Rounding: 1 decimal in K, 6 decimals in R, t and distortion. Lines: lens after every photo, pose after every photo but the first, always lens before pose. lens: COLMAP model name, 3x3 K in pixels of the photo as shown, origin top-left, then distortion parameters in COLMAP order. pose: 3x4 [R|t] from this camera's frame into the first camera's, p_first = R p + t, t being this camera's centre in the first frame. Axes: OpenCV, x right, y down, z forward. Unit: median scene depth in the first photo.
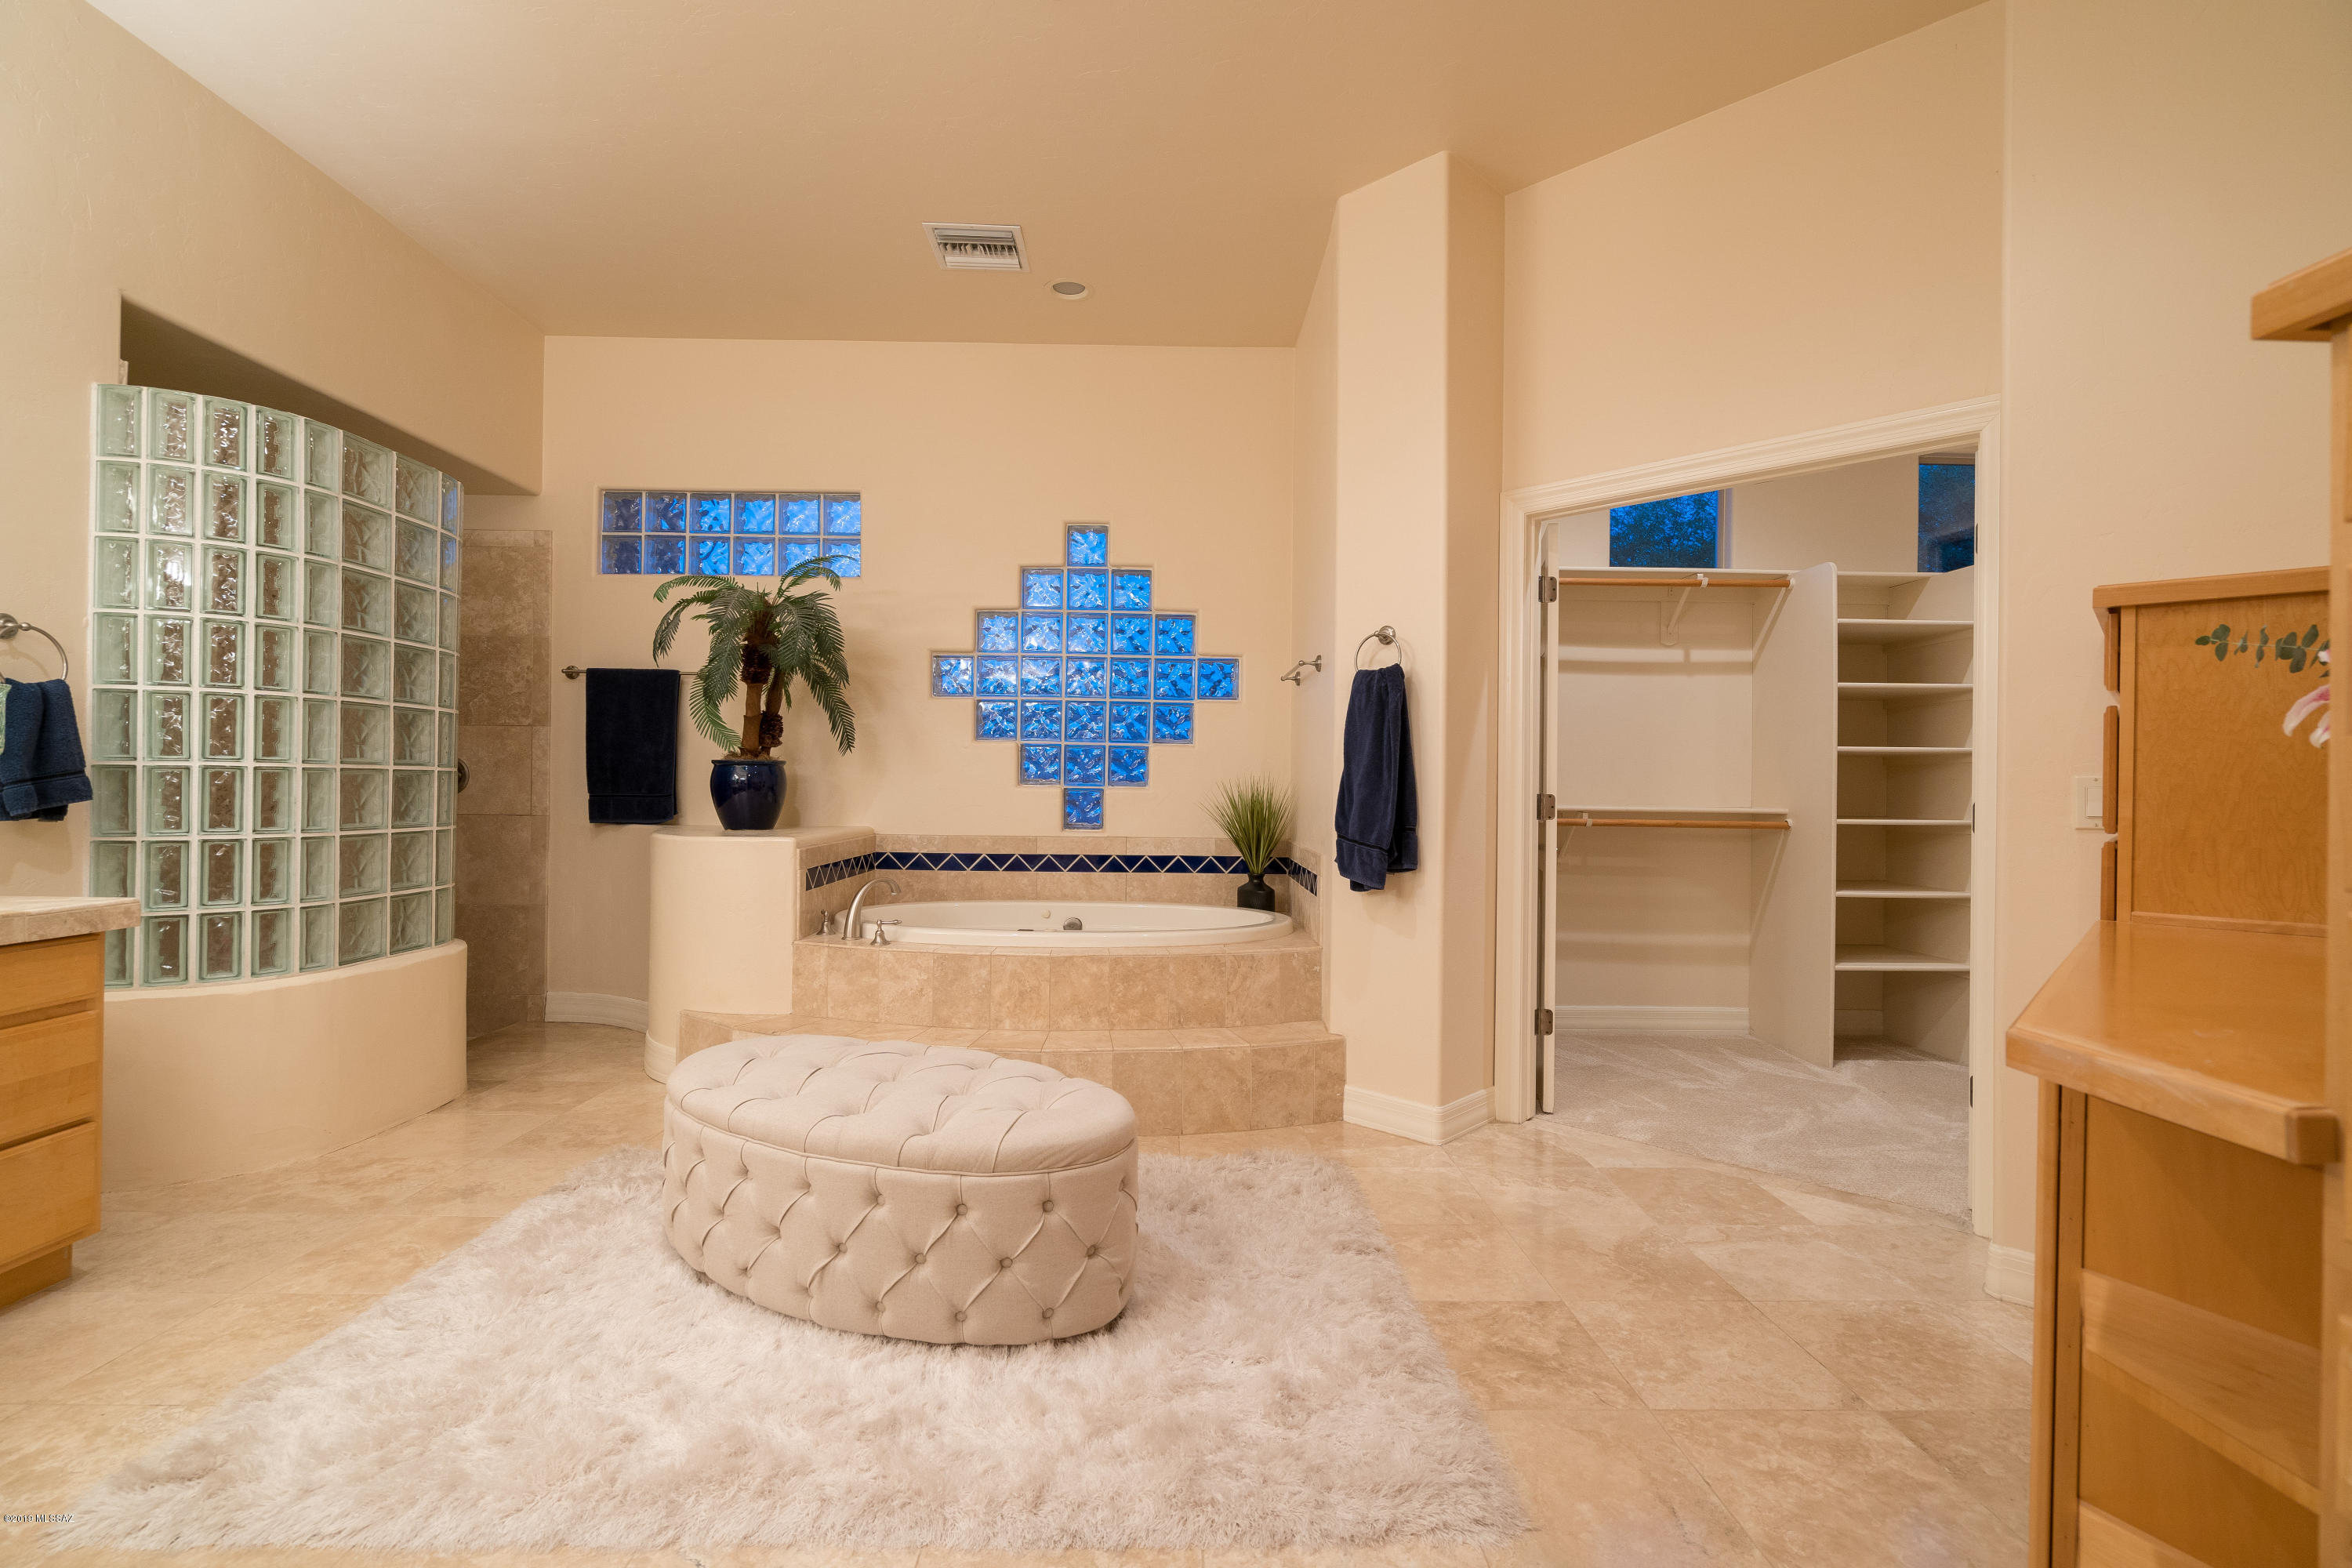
lens RADIAL K [[1056.4, 0, 1172.4], [0, 1056.4, 782.7], [0, 0, 1]] dist [-0.008169, 0.002465]
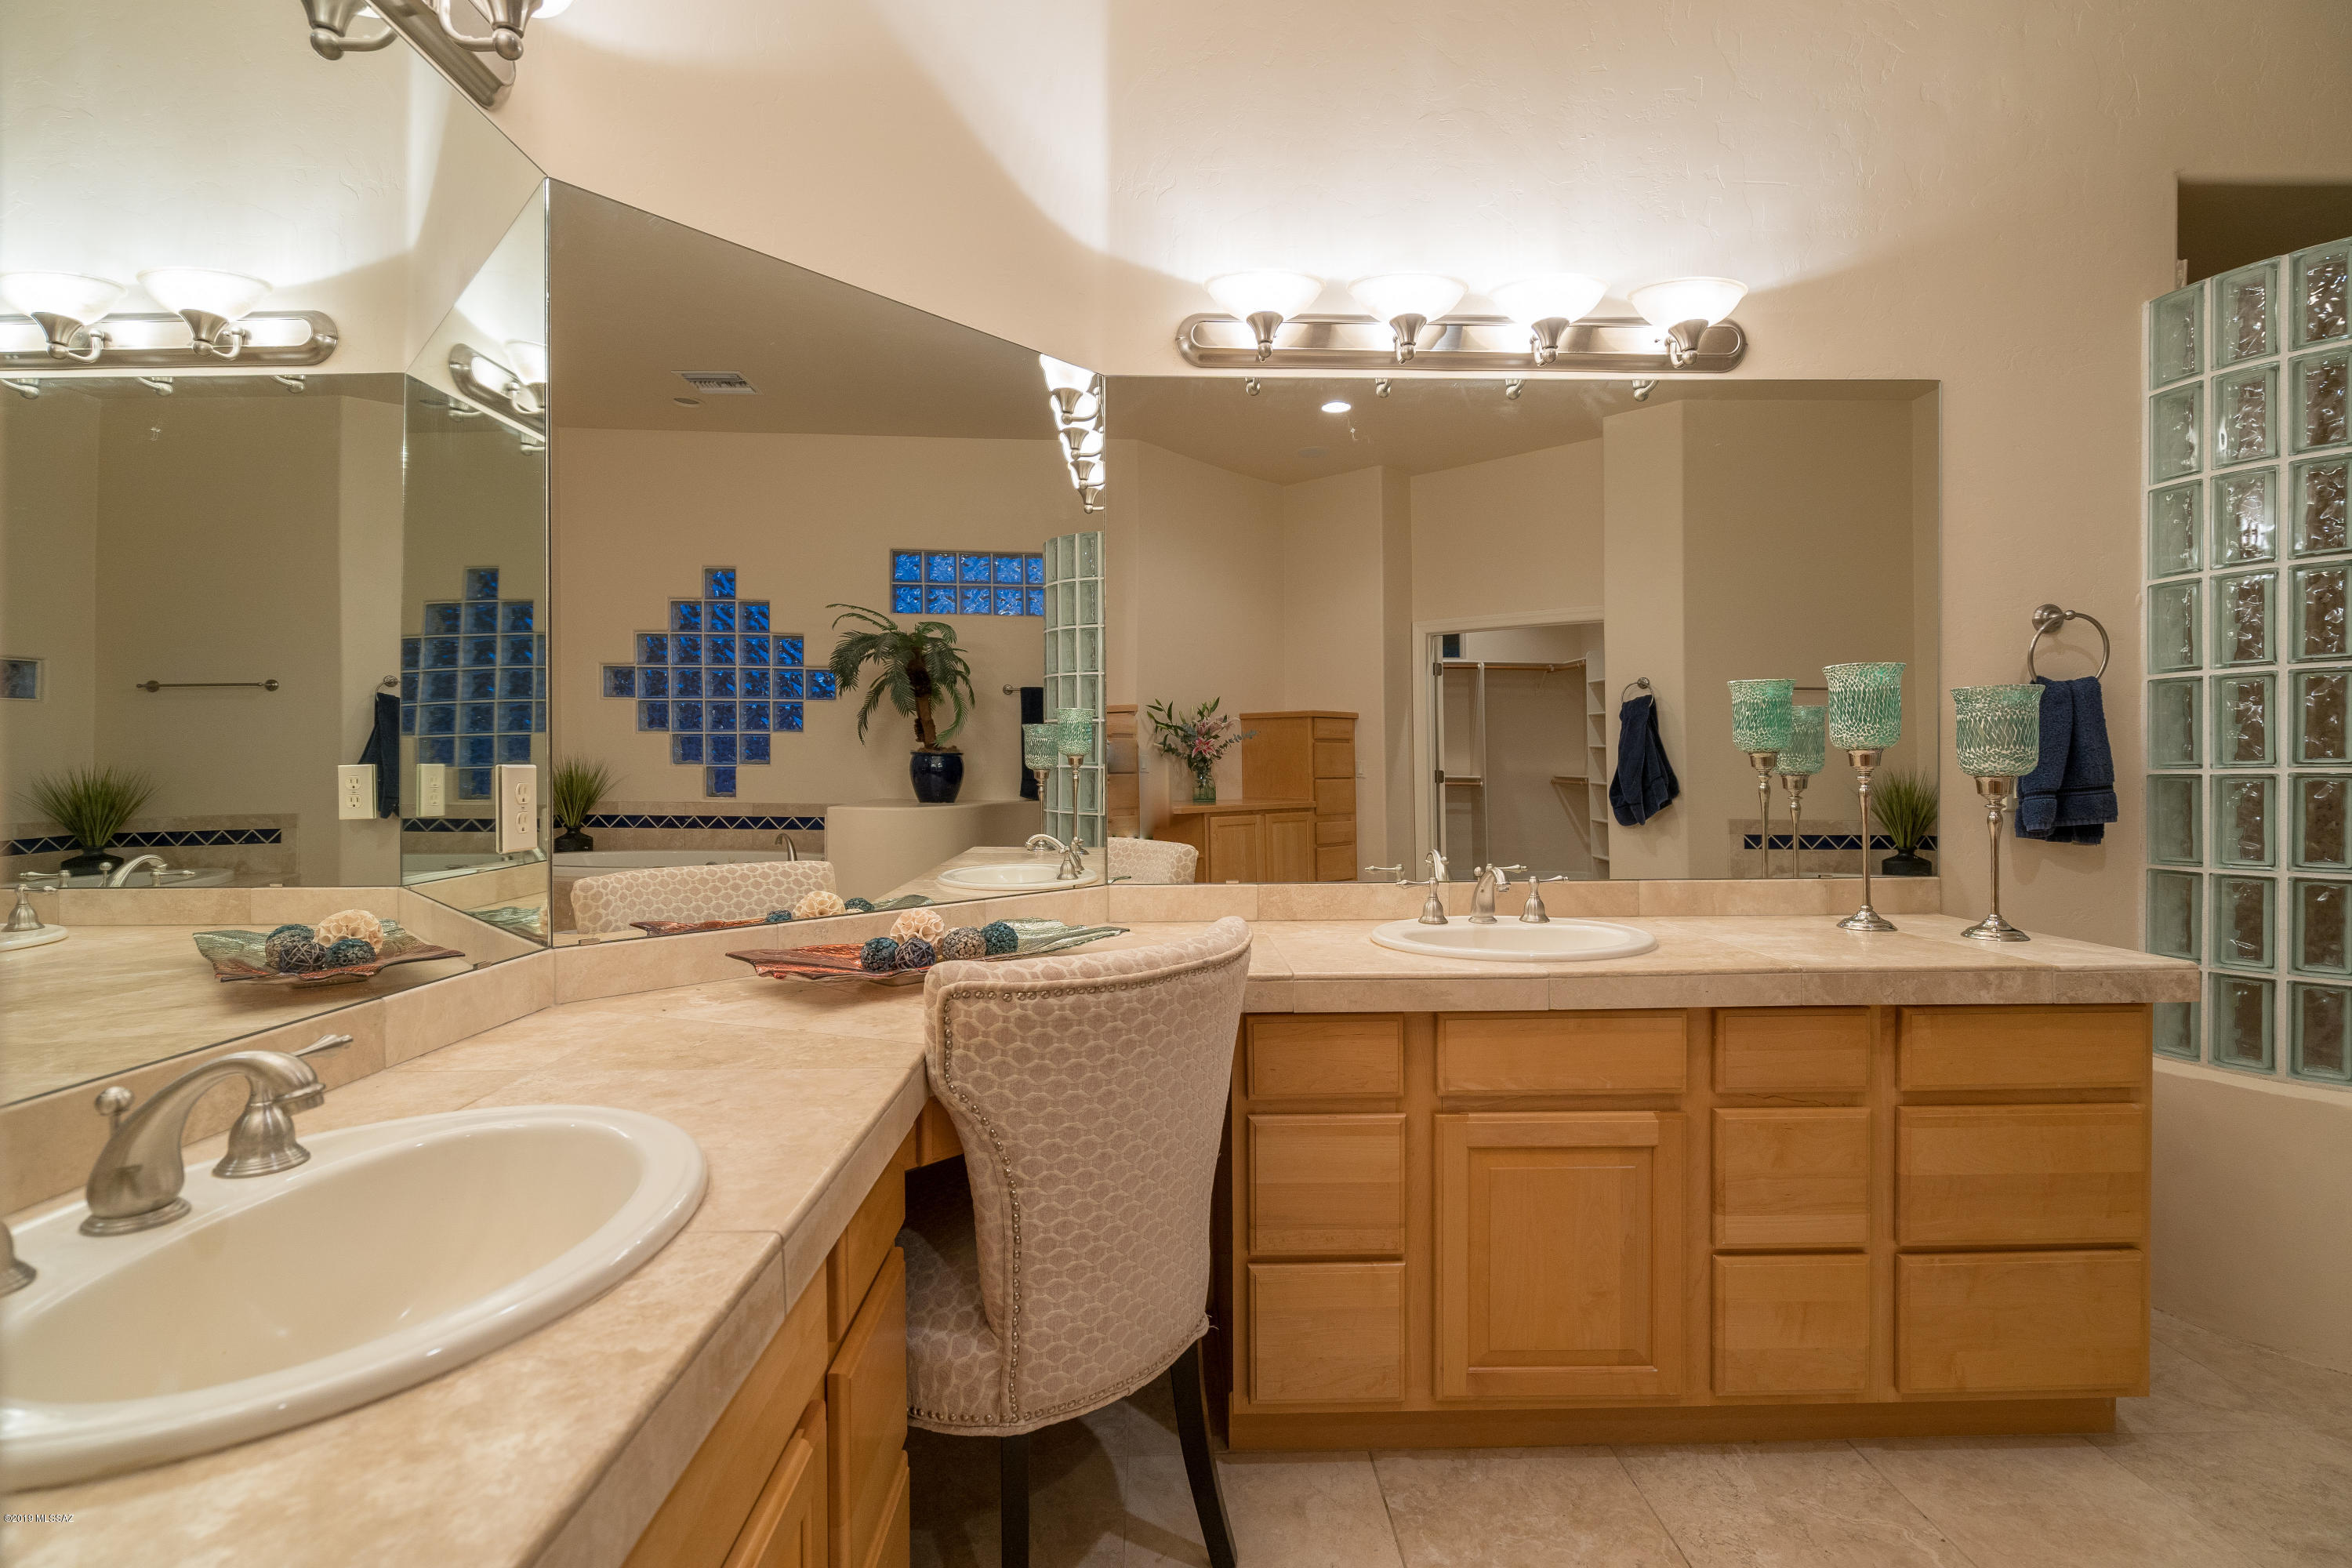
lens RADIAL K [[1057.3, 0, 1179.3], [0, 1057.3, 782.1], [0, 0, 1]] dist [-0.001826, 0.000633]
pose [[0.007275, -0.002442, -0.999971, -0.209100], [0.006302, 0.999977, -0.002396, -0.013385], [0.999954, -0.006284, 0.007290, 0.235018]]
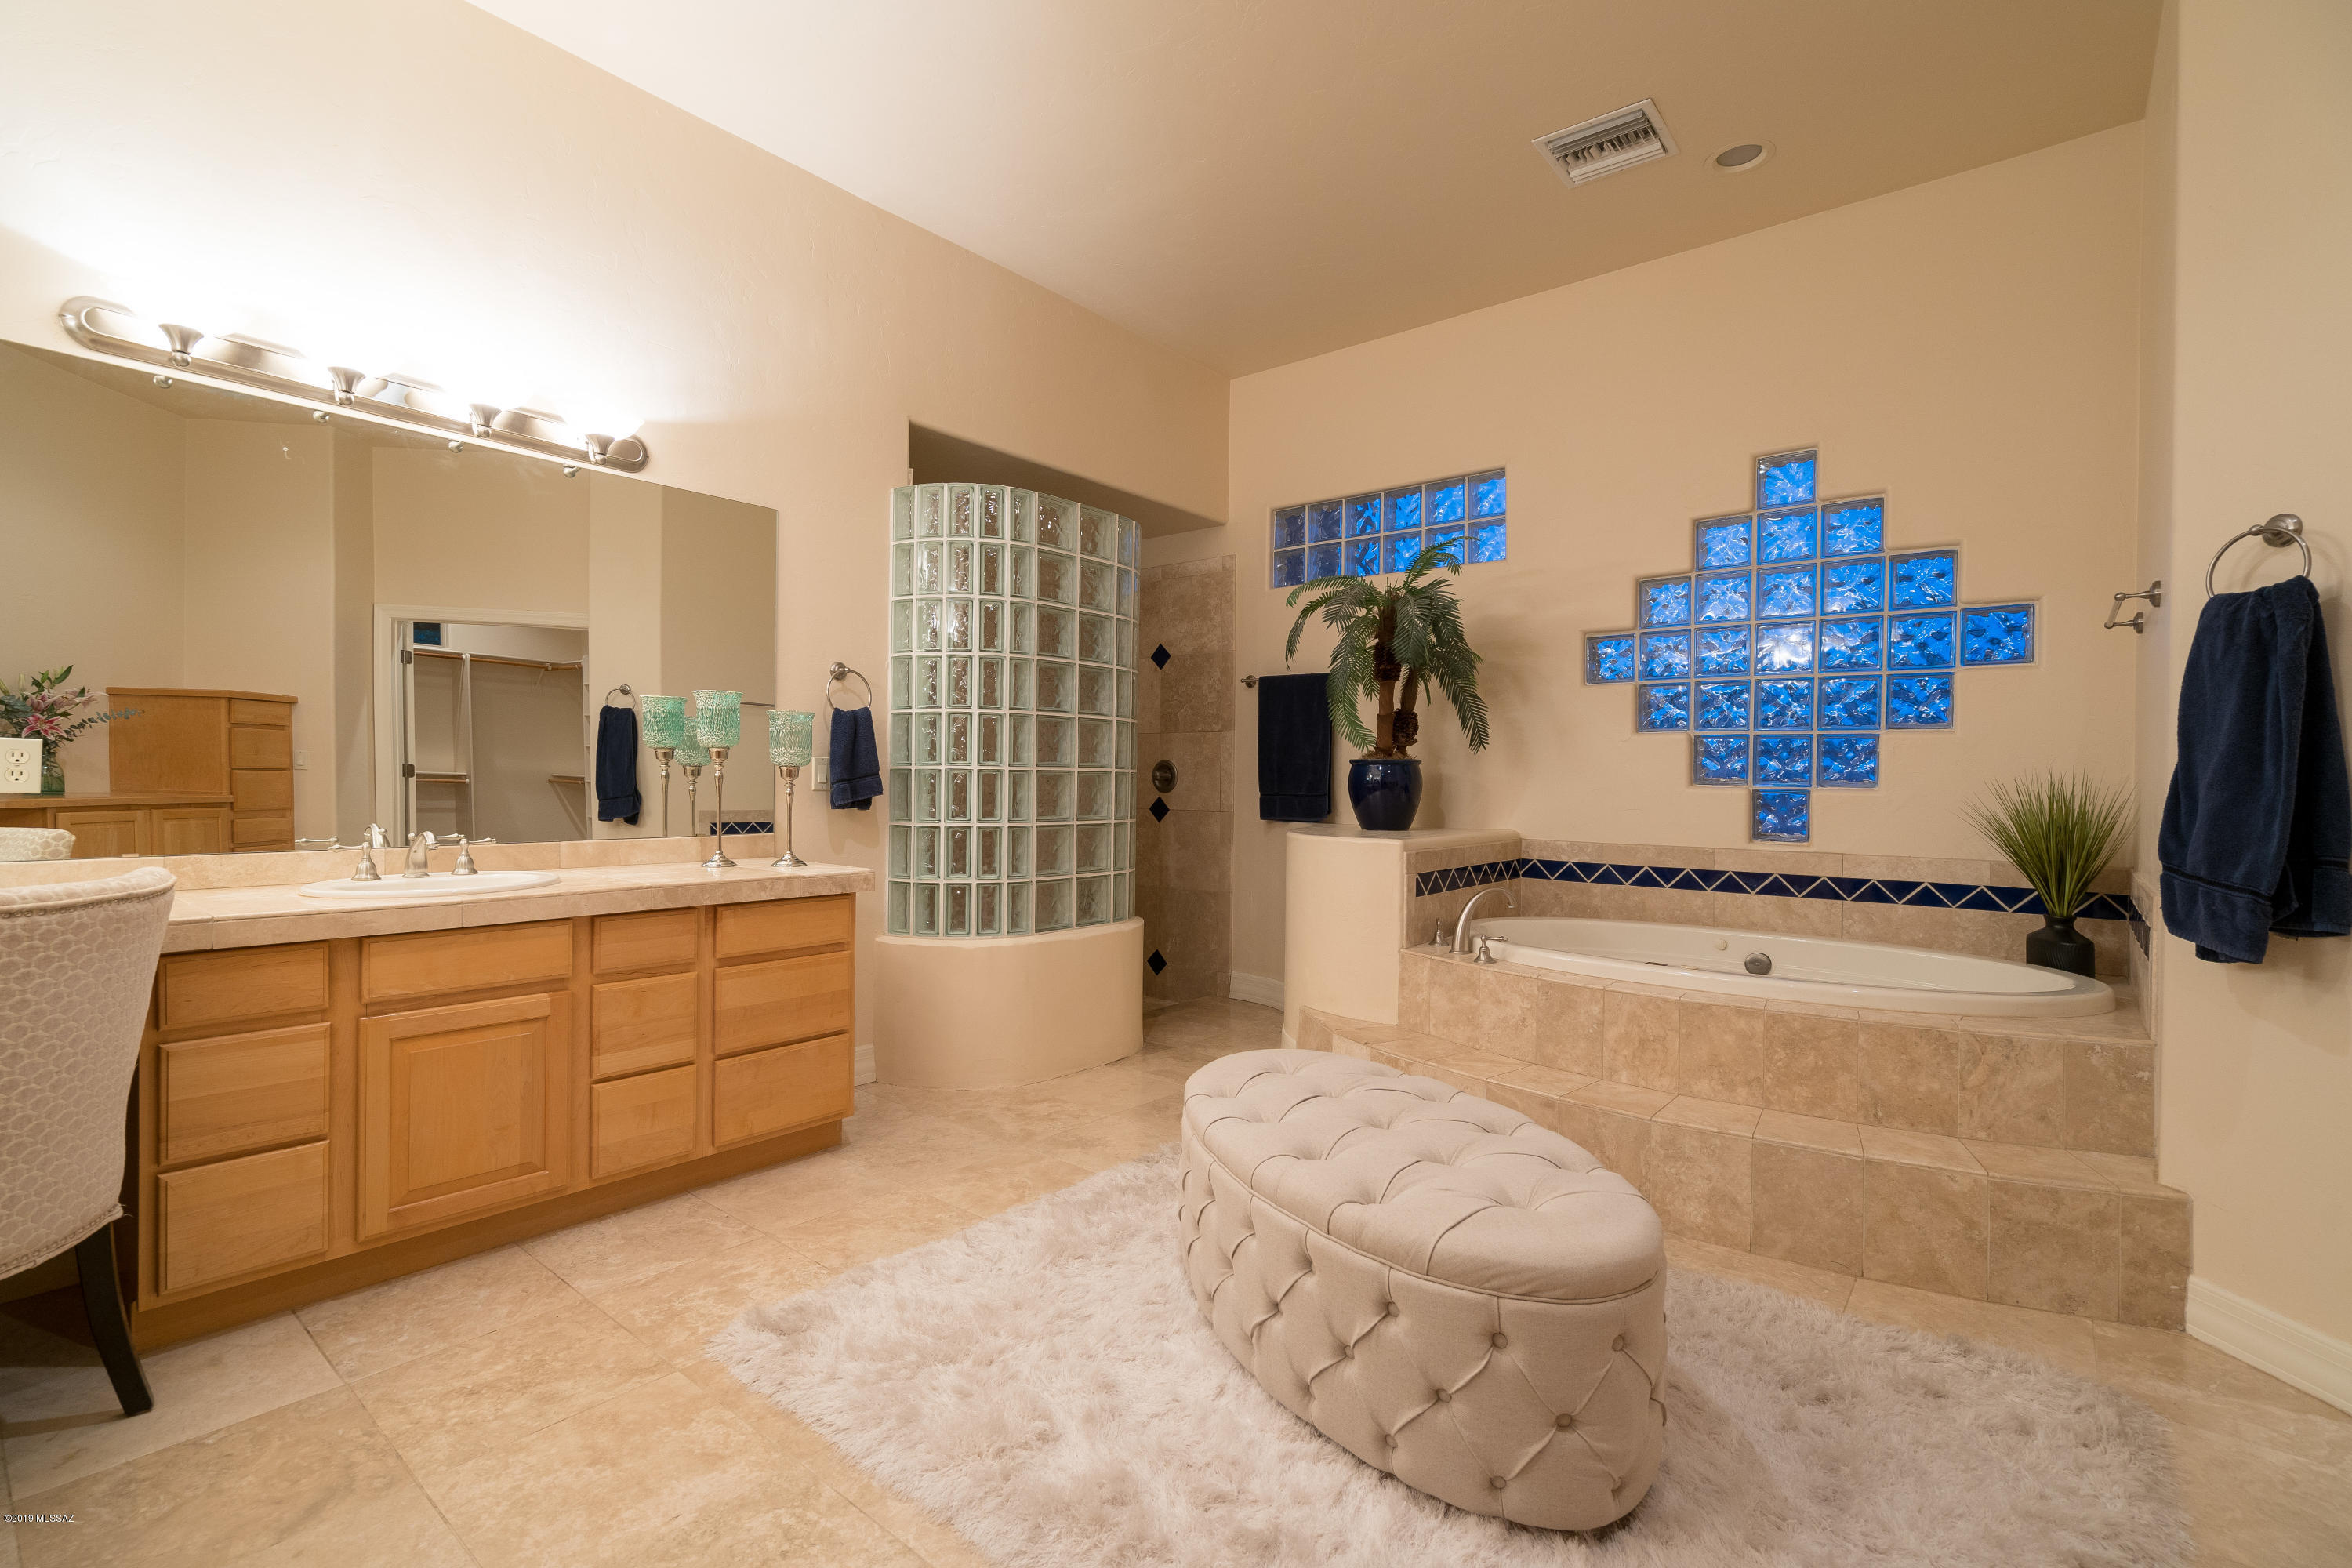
lens RADIAL K [[1056.4, 0, 1172.4], [0, 1056.4, 782.7], [0, 0, 1]] dist [-0.008169, 0.002465]
pose [[0.762693, -0.000164, -0.646760, 0.127868], [-0.000203, 1.000000, -0.000493, 0.001375], [0.646760, 0.000507, 0.762693, 0.182153]]
